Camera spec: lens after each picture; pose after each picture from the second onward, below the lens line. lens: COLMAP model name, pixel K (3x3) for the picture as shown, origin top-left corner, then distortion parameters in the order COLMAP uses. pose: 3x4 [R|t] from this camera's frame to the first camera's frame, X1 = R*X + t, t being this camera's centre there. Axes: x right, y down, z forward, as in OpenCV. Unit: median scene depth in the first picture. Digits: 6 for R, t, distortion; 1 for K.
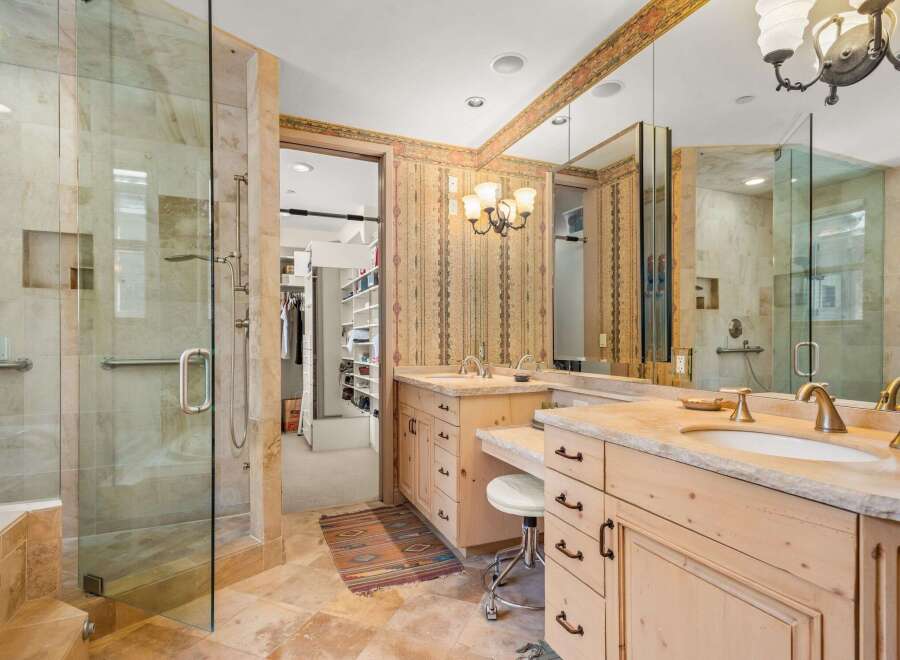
lens RADIAL K [[454.9, 0, 450.8], [0, 454.9, 338.6], [0, 0, 1]] dist [0.003563, -0.003086]
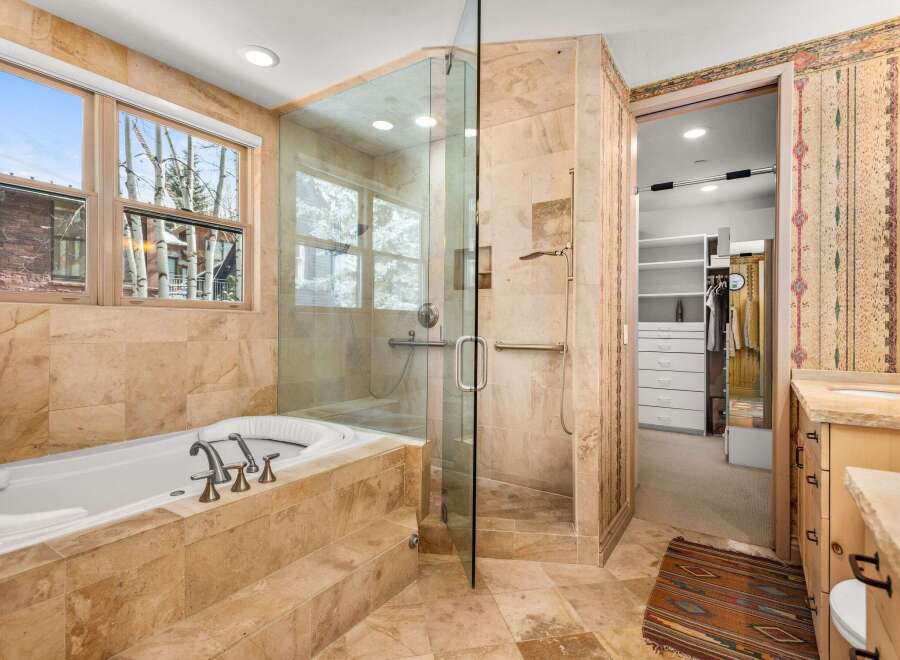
lens RADIAL K [[454.9, 0, 450.0], [0, 454.9, 322.2], [0, 0, 1]] dist [0.003563, -0.003086]
pose [[0.537949, -0.001520, -0.842976, 0.229248], [-0.007528, 0.999950, -0.006607, -0.002655], [0.842944, 0.009900, 0.537910, 0.199202]]
